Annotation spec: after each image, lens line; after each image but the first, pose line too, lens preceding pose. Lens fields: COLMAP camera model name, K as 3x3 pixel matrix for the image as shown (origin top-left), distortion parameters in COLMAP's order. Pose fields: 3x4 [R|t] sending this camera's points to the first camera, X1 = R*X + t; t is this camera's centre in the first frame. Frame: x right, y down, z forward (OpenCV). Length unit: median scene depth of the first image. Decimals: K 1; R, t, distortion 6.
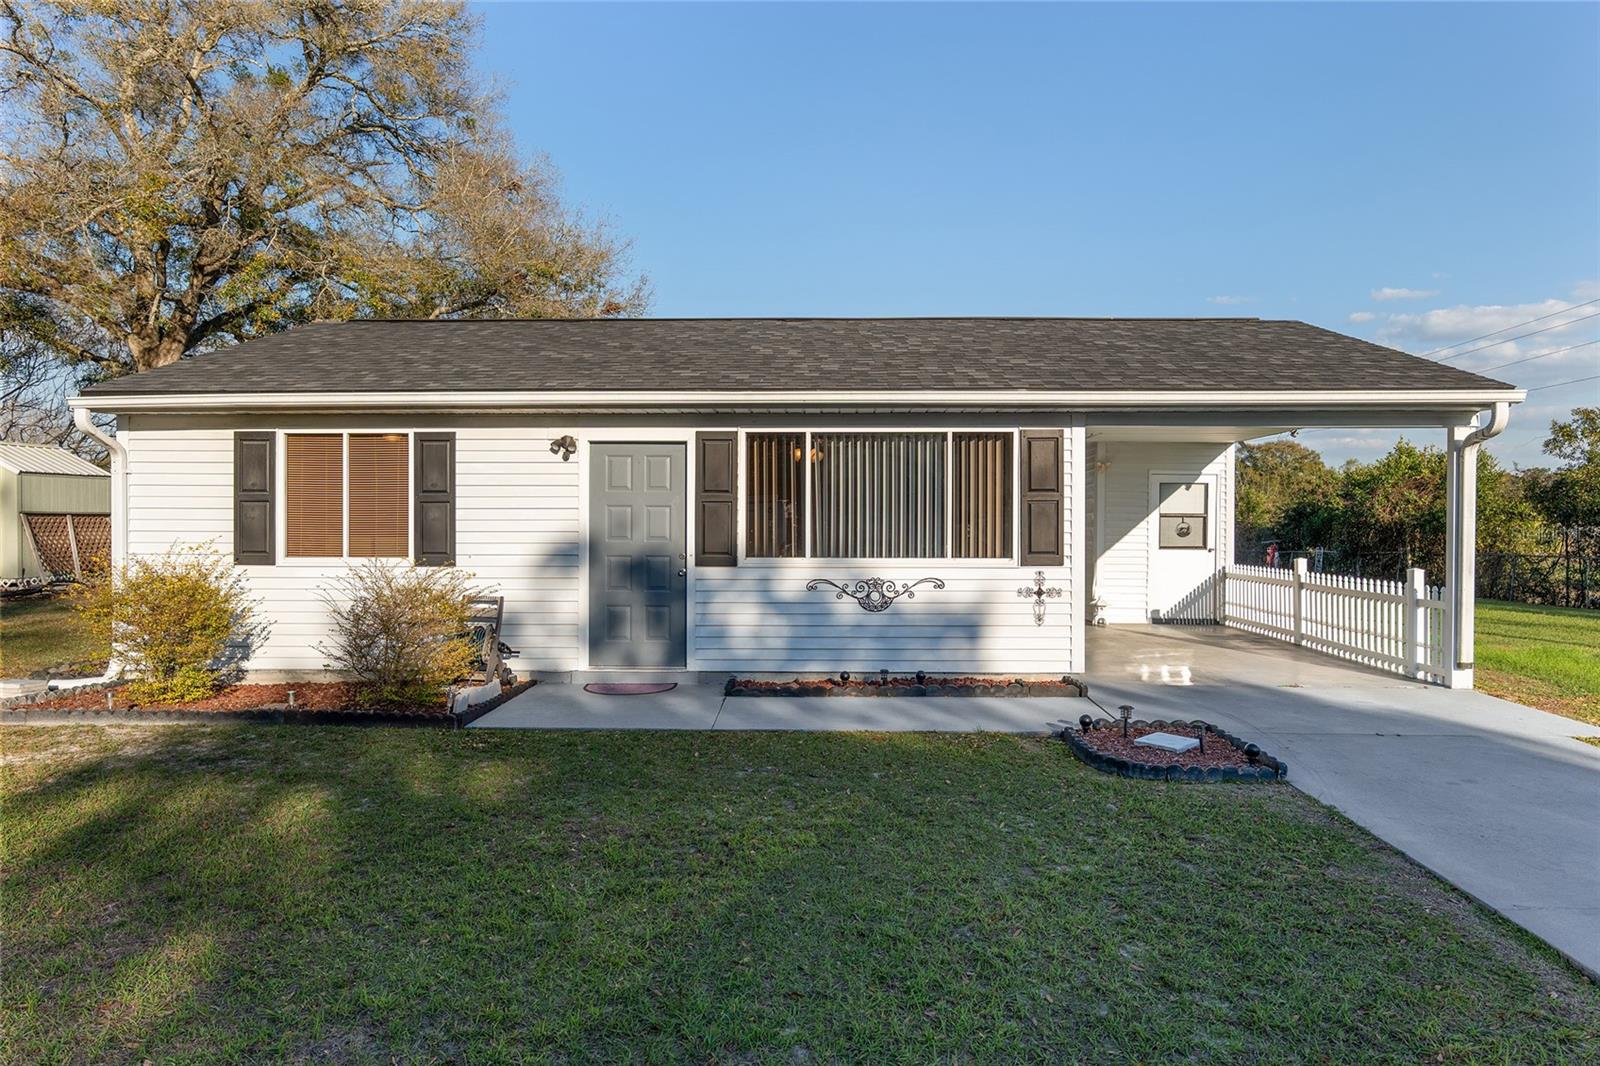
lens RADIAL K [[1033.1, 0, 800.0], [0, 1033.1, 533.0], [0, 0, 1]] dist [0.004025, 0.000676]
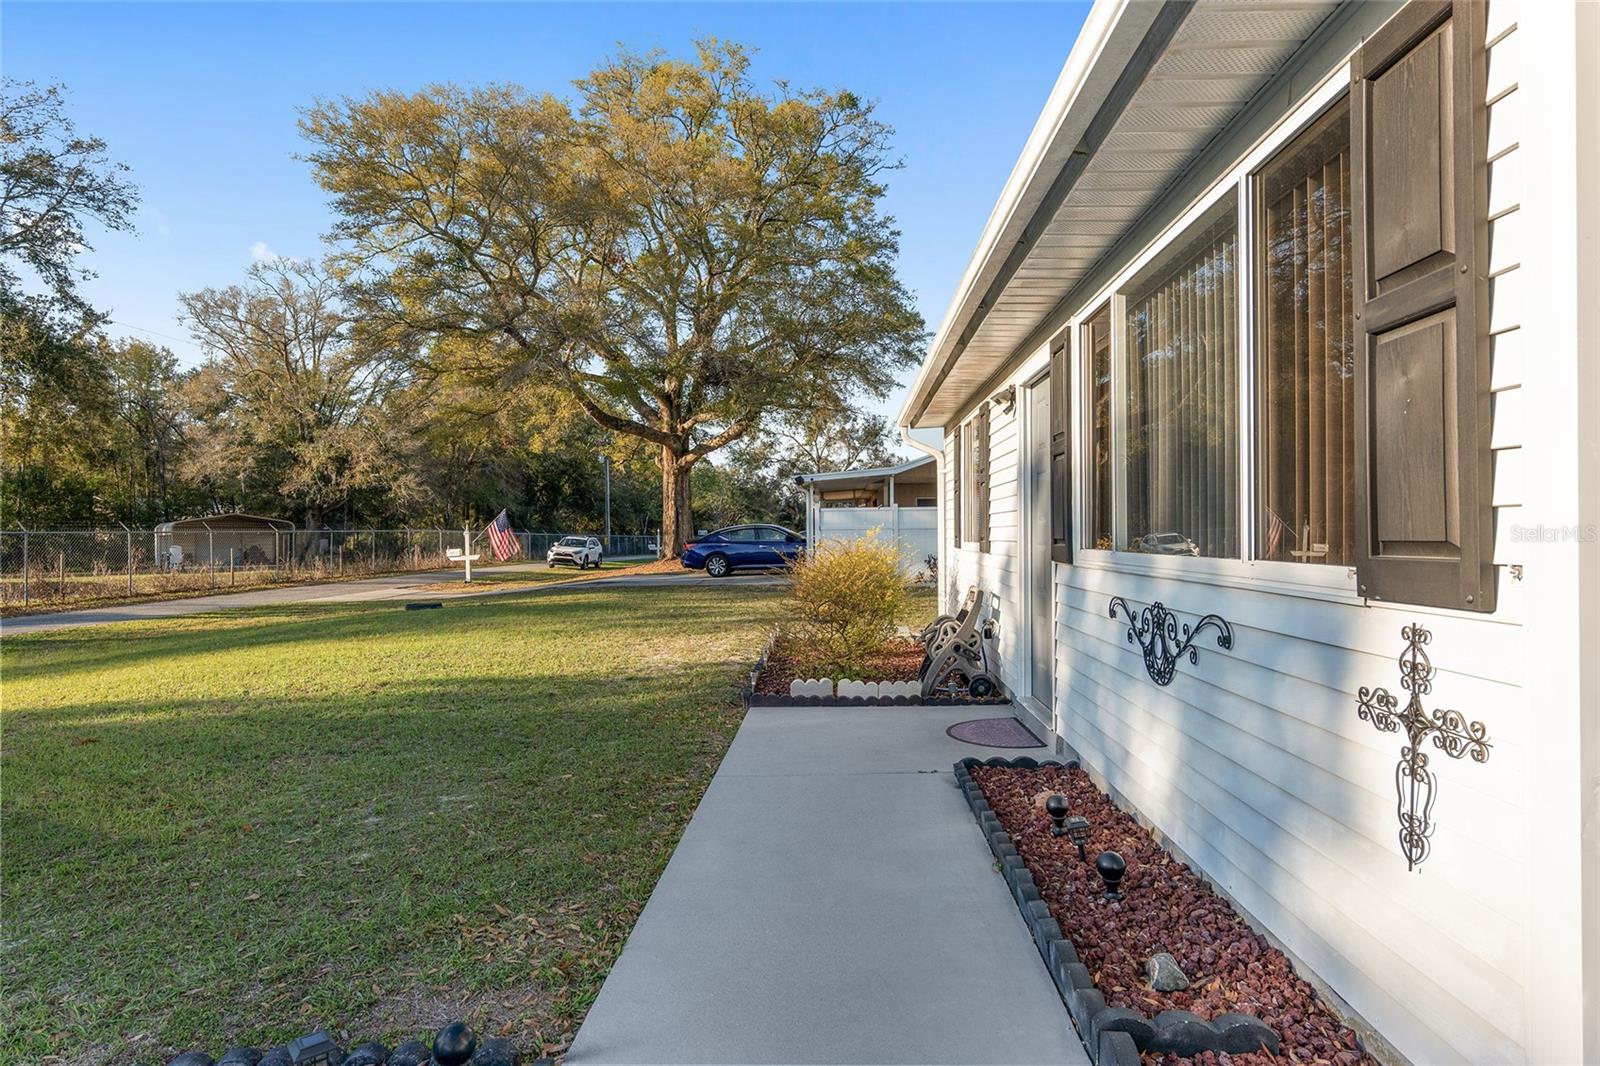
lens RADIAL K [[884.8, 0, 800.0], [0, 884.8, 533.0], [0, 0, 1]] dist [0.001243, 0.001022]
pose [[-0.011769, -0.001858, -0.999929, 0.422484], [-0.005275, 0.999984, -0.001796, 0.016539], [0.999917, 0.005254, -0.011778, 0.849195]]
